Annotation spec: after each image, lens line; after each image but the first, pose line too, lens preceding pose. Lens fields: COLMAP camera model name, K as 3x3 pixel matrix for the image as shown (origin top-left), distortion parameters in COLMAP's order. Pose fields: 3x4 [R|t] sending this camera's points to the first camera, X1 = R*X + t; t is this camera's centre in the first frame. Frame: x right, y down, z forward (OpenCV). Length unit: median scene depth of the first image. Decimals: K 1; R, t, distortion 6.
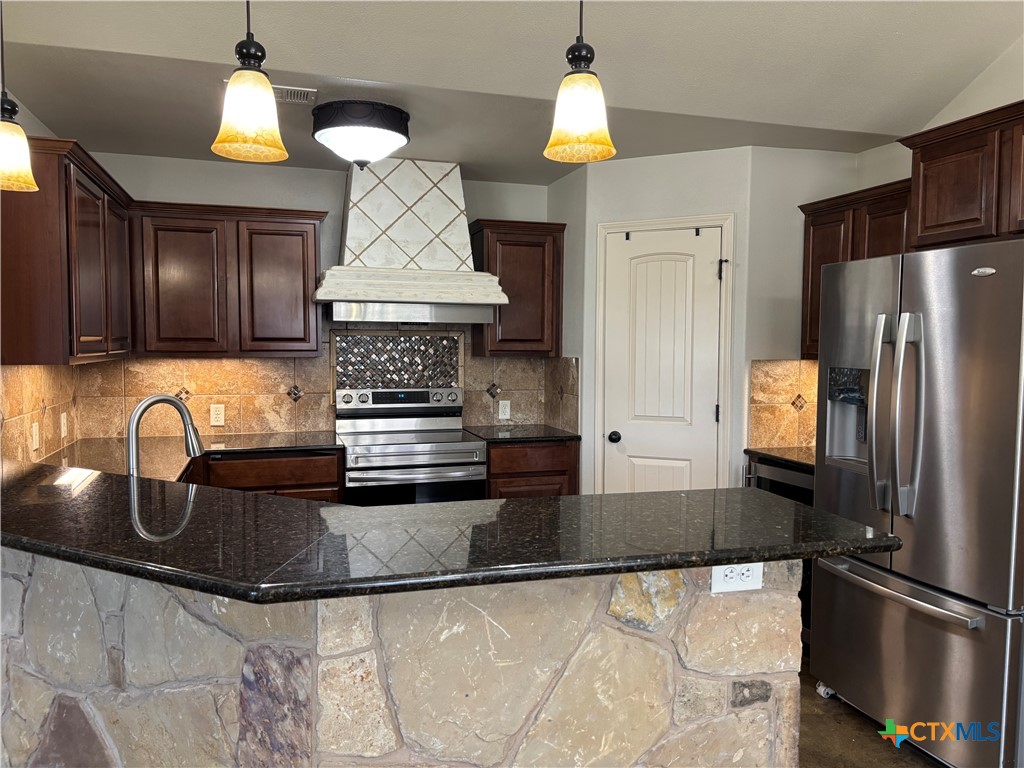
lens RADIAL K [[767.5, 0, 511.2], [0, 767.5, 388.2], [0, 0, 1]] dist [0.014832, -0.012071]
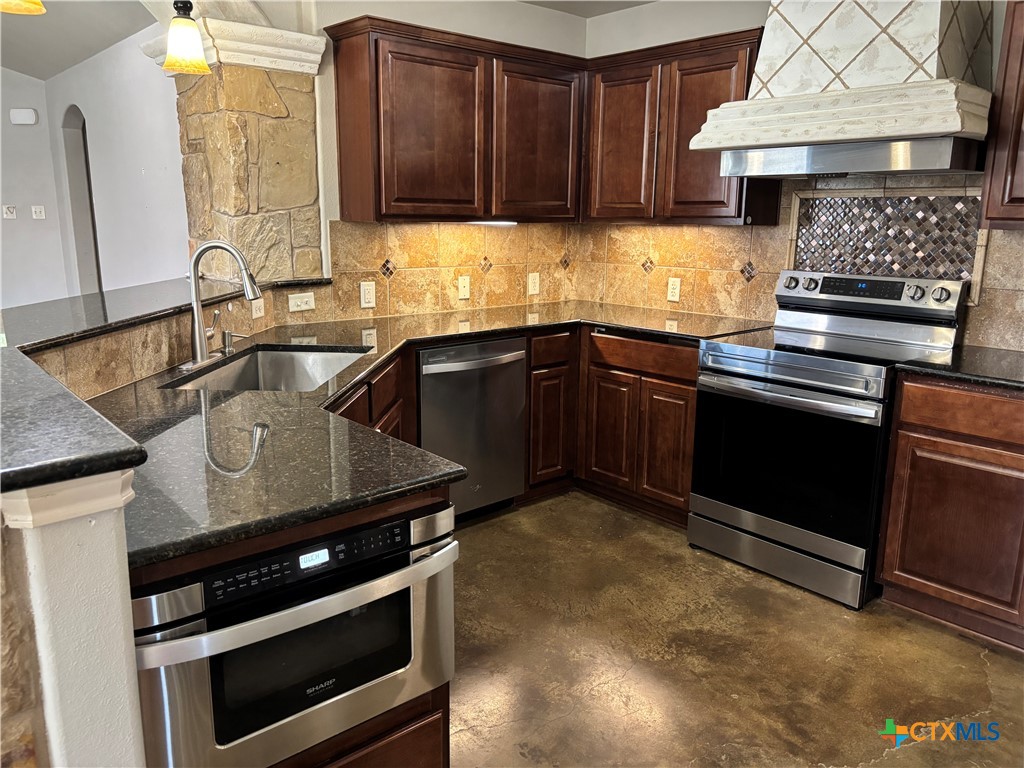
lens RADIAL K [[767.5, 0, 510.6], [0, 767.5, 378.2], [0, 0, 1]] dist [0.014832, -0.012071]
pose [[0.395662, 0.188906, -0.898758, 0.379627], [-0.060458, 0.981852, 0.179755, -0.013845], [0.916404, -0.016785, 0.399902, 0.445043]]
